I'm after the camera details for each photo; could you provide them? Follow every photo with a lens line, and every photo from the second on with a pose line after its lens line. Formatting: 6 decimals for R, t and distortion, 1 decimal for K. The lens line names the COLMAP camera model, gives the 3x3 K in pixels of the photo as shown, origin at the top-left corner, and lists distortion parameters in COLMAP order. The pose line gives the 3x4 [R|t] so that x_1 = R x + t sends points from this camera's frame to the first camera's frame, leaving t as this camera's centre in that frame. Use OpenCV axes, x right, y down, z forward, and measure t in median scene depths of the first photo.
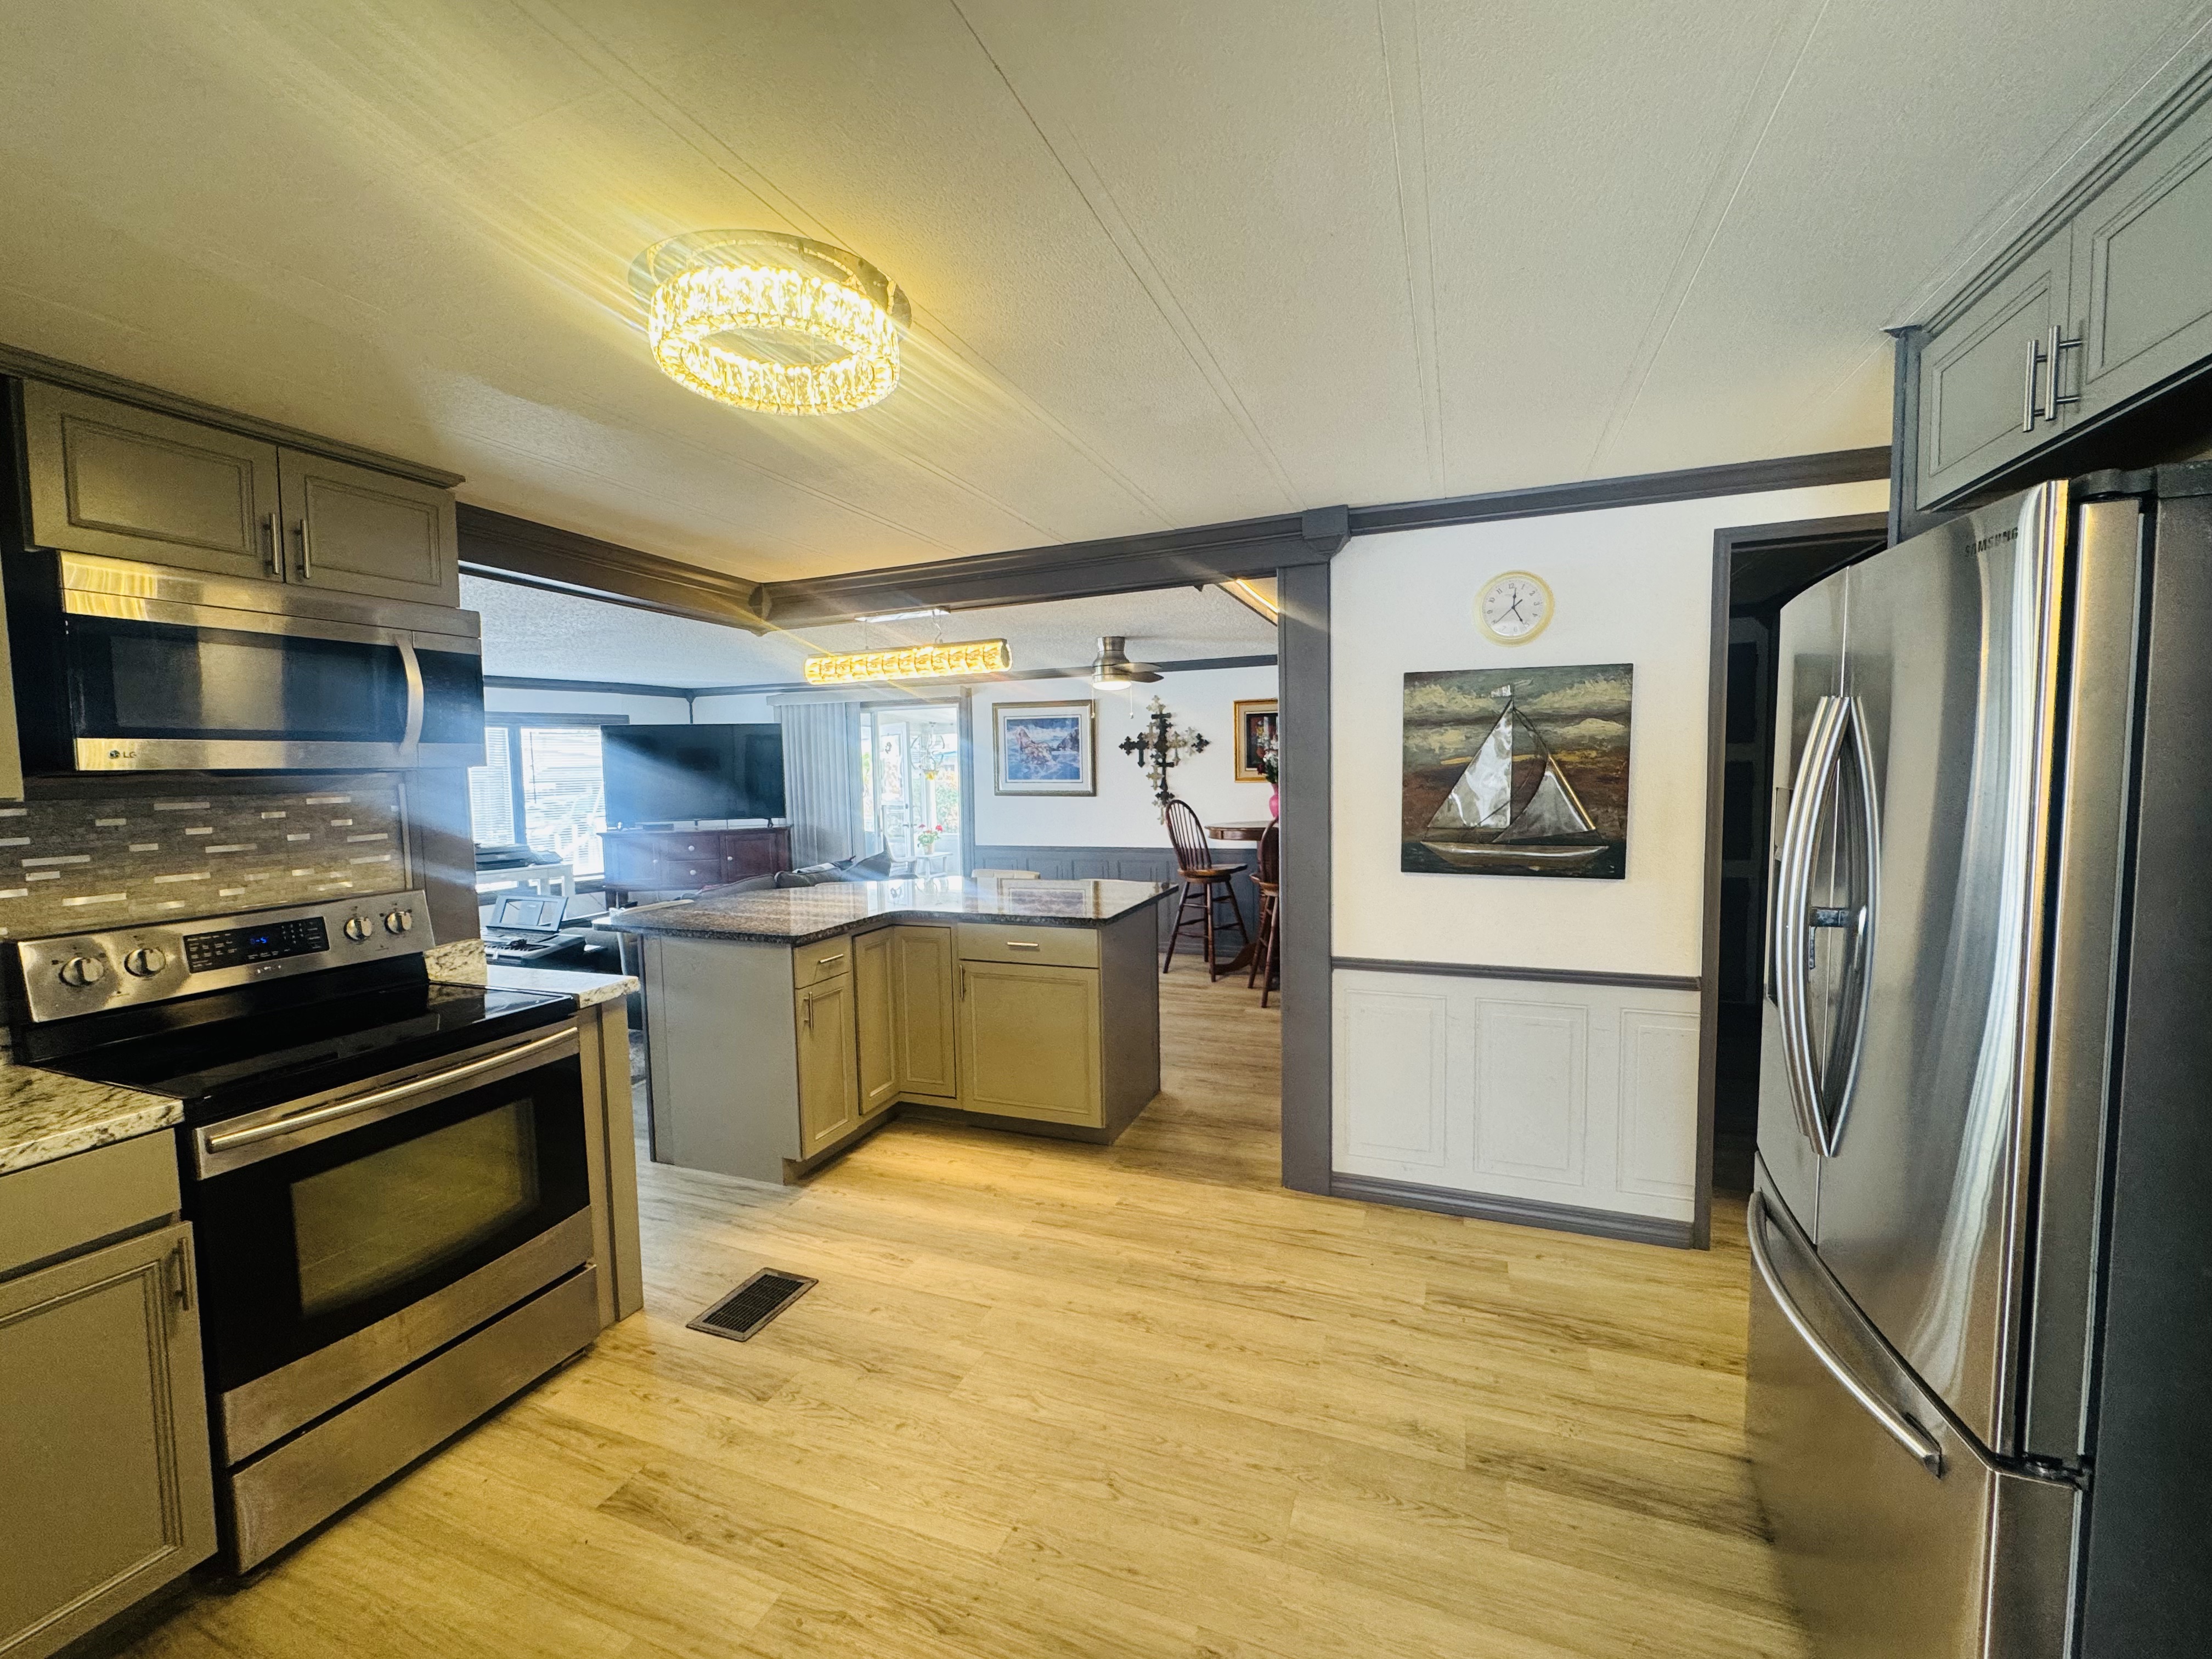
lens RADIAL K [[900.8, 0, 1117.6], [0, 900.8, 825.9], [0, 0, 1]] dist [0.000773, 0.000100]
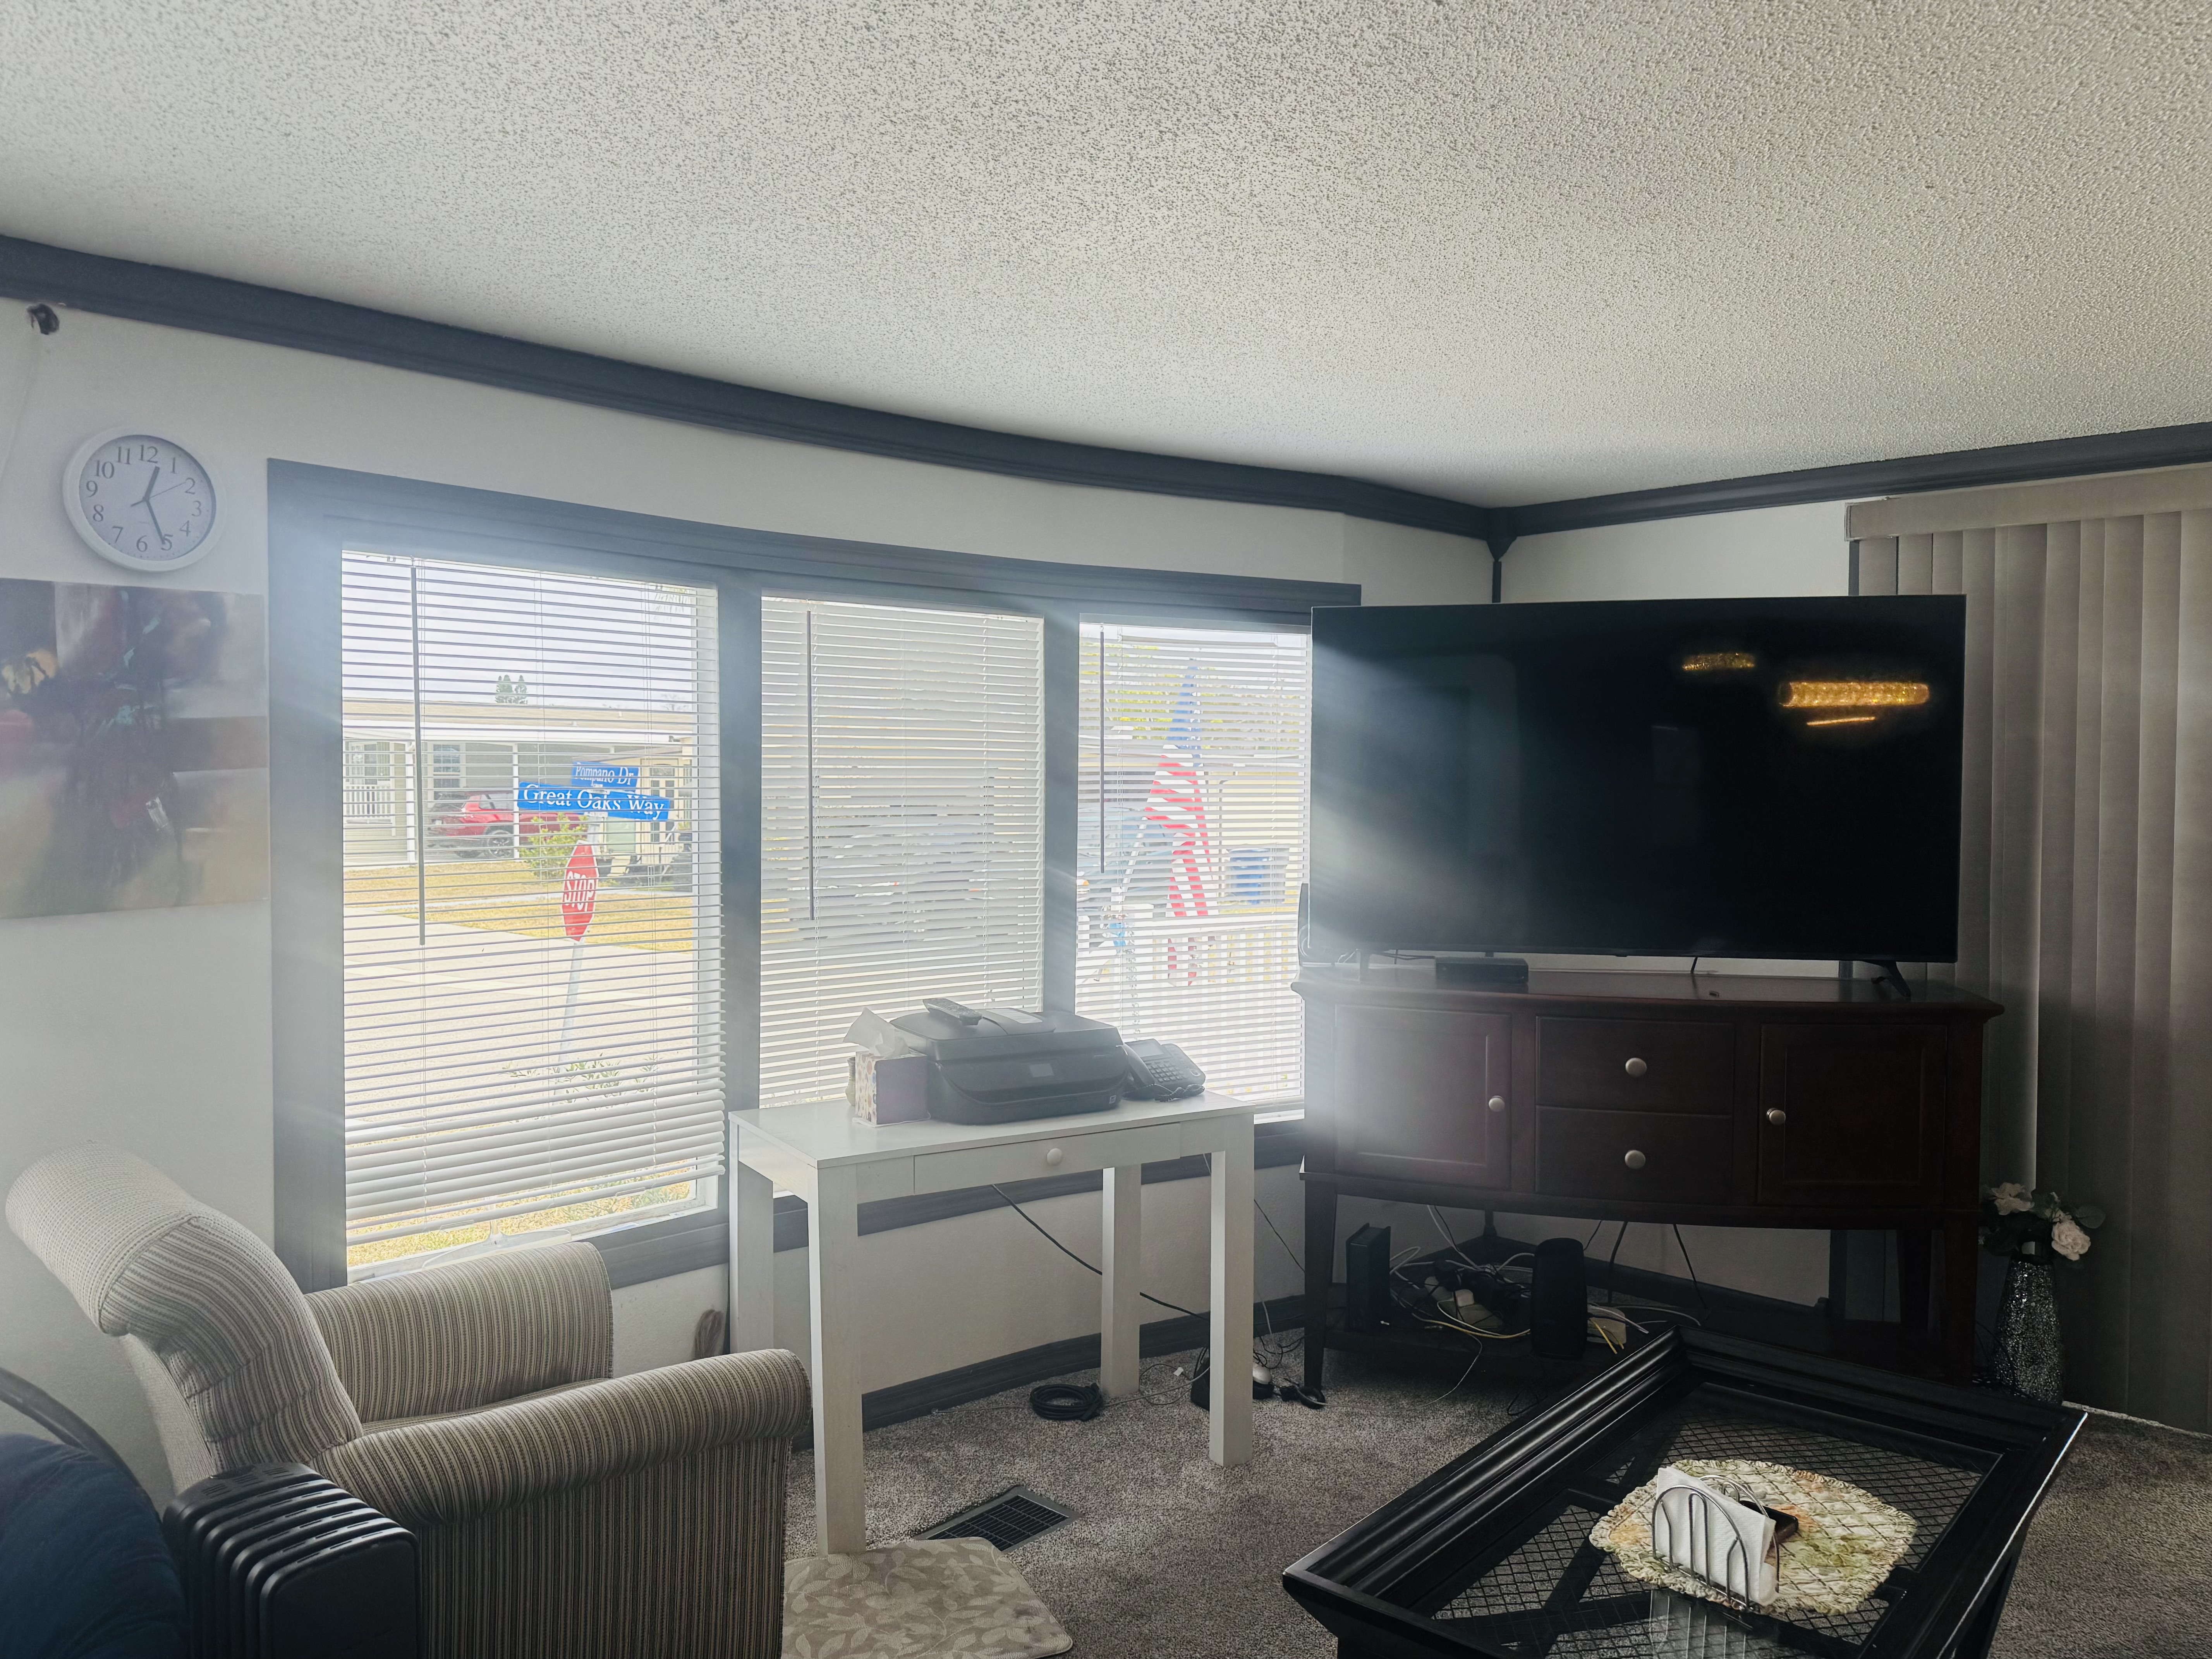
lens RADIAL K [[1597.4, 0, 1085.7], [0, 1597.4, 844.7], [0, 0, 1]] dist [0.073275, -0.053498]
pose [[0.918511, 0.029230, -0.394314, -0.454261], [-0.043578, 0.998672, -0.027480, -0.020268], [0.392987, 0.042424, 0.918565, 0.526078]]
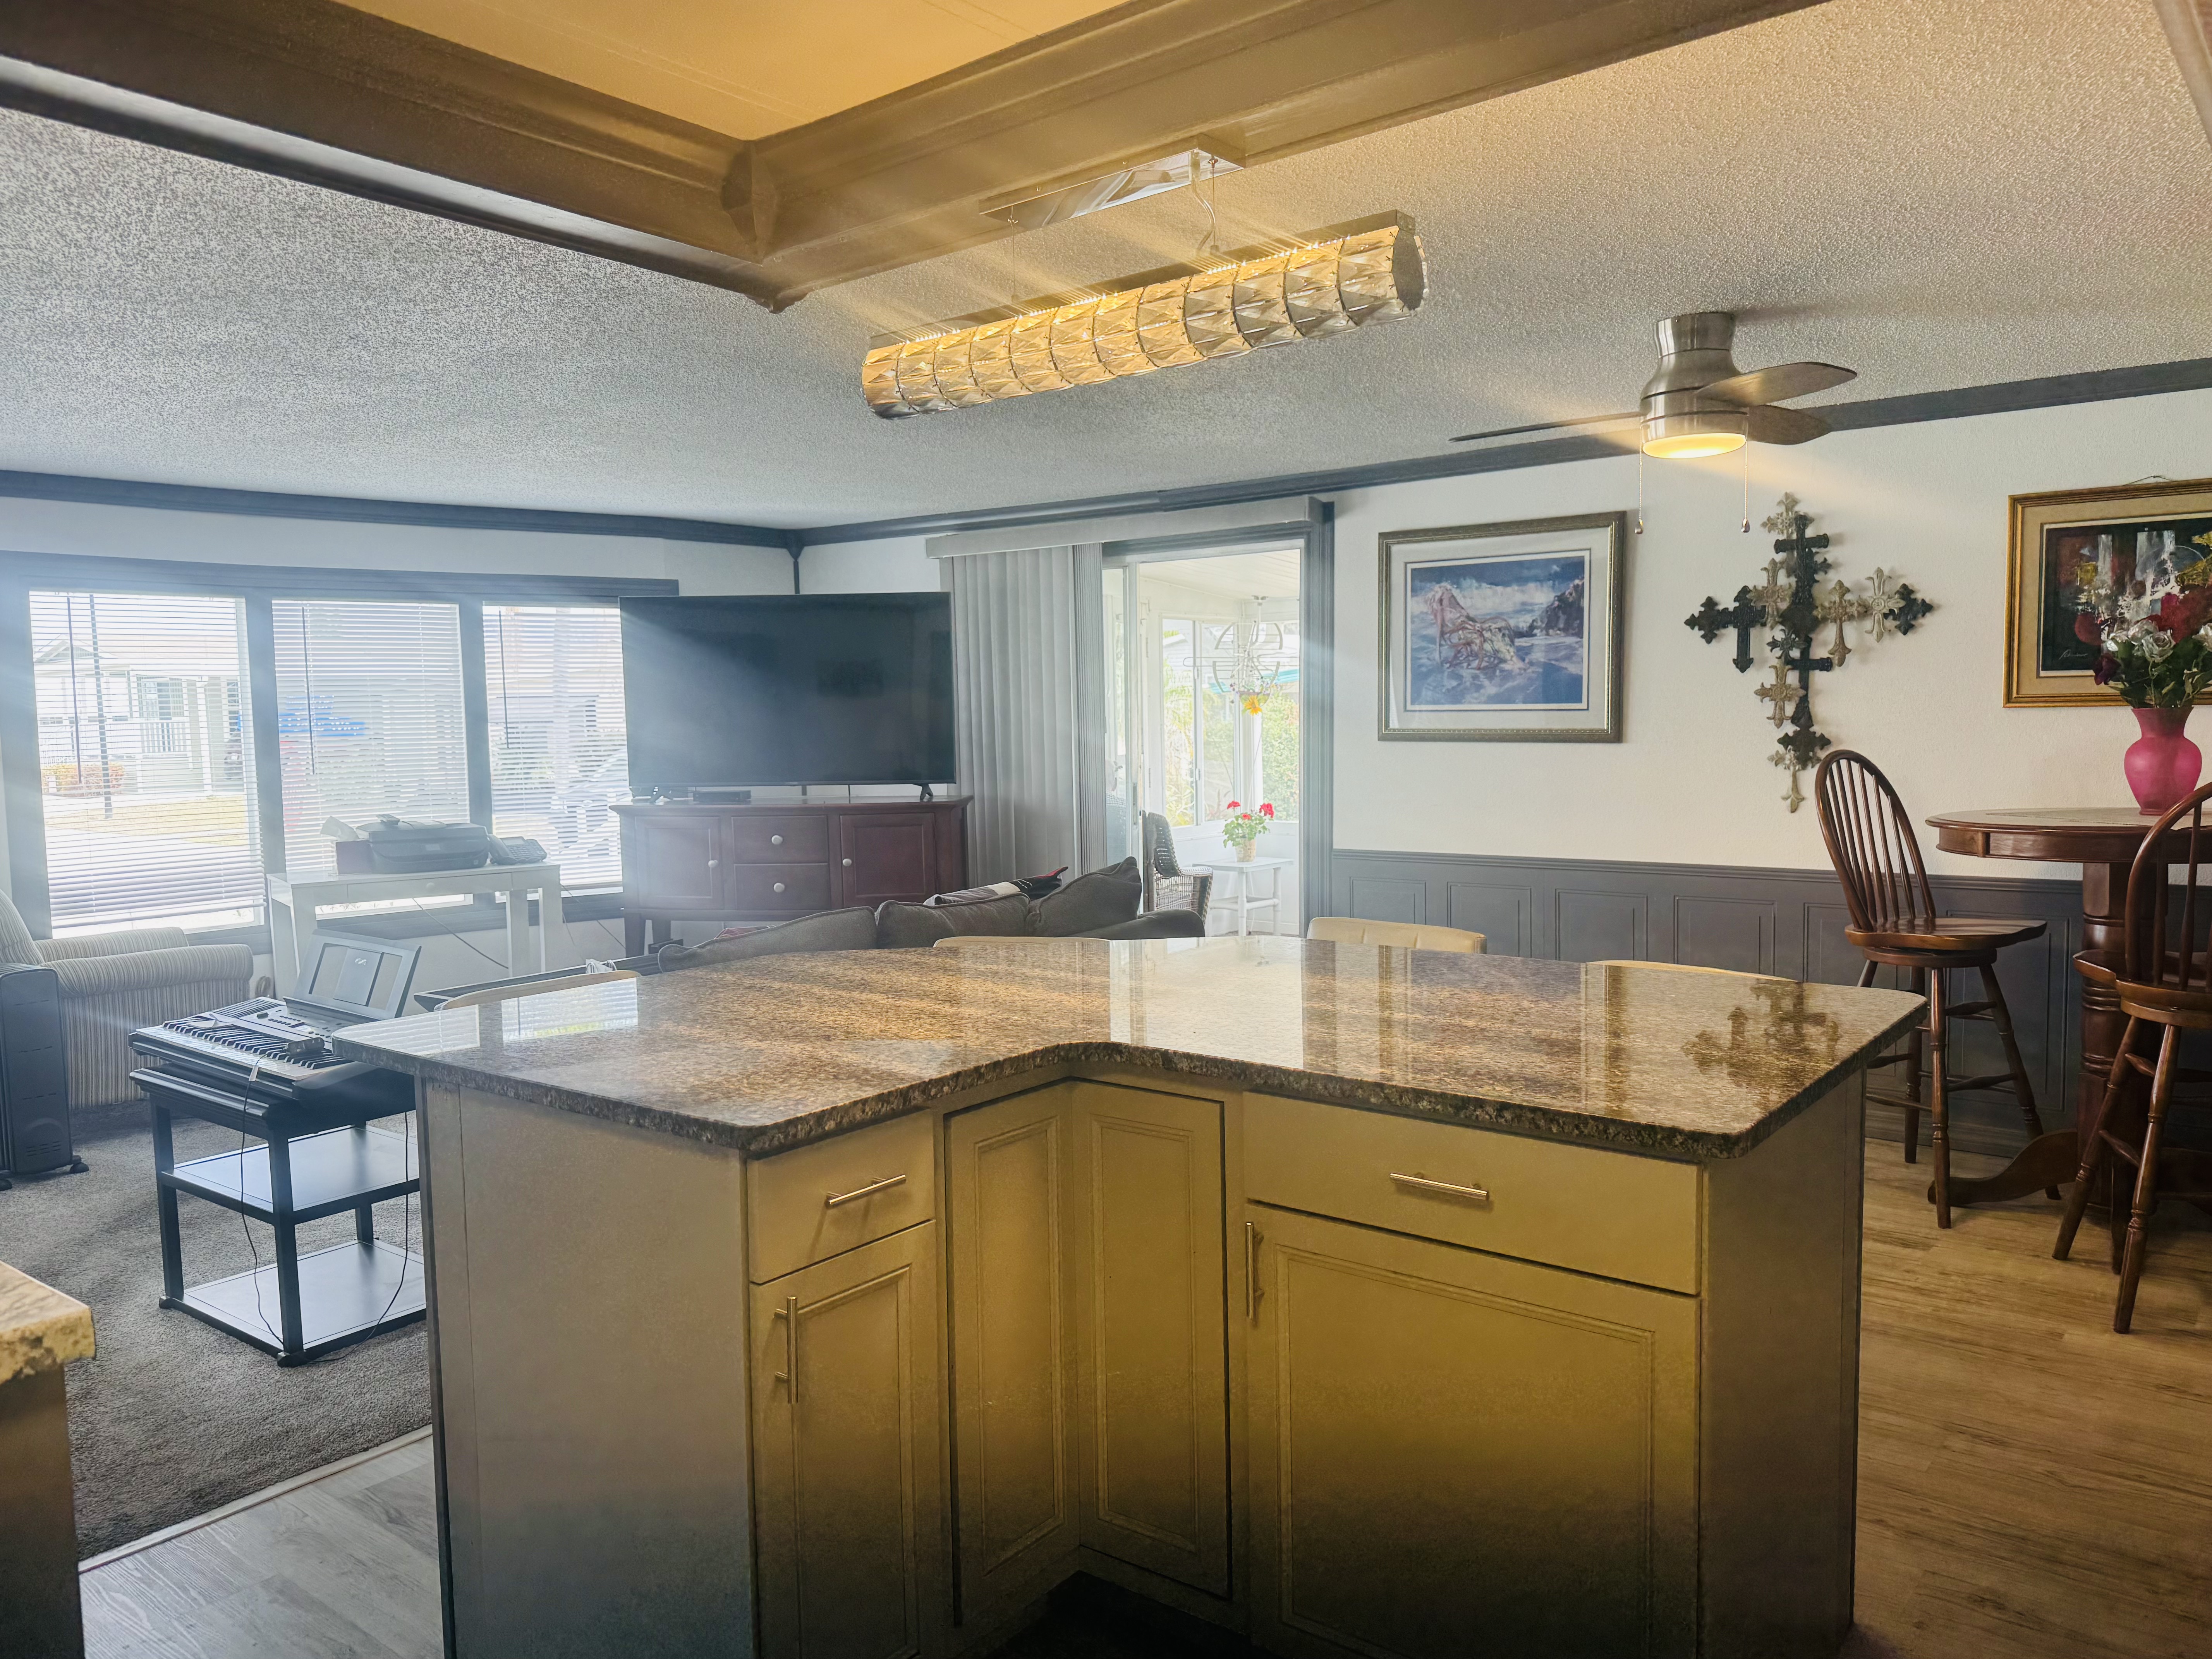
lens RADIAL K [[1597.4, 0, 1091.5], [0, 1597.4, 857.3], [0, 0, 1]] dist [0.073275, -0.053498]
pose [[0.949563, 0.030163, -0.312123, -0.023146], [-0.019956, 0.999158, 0.035845, -0.001190], [0.312941, -0.027808, 0.949365, 0.209080]]
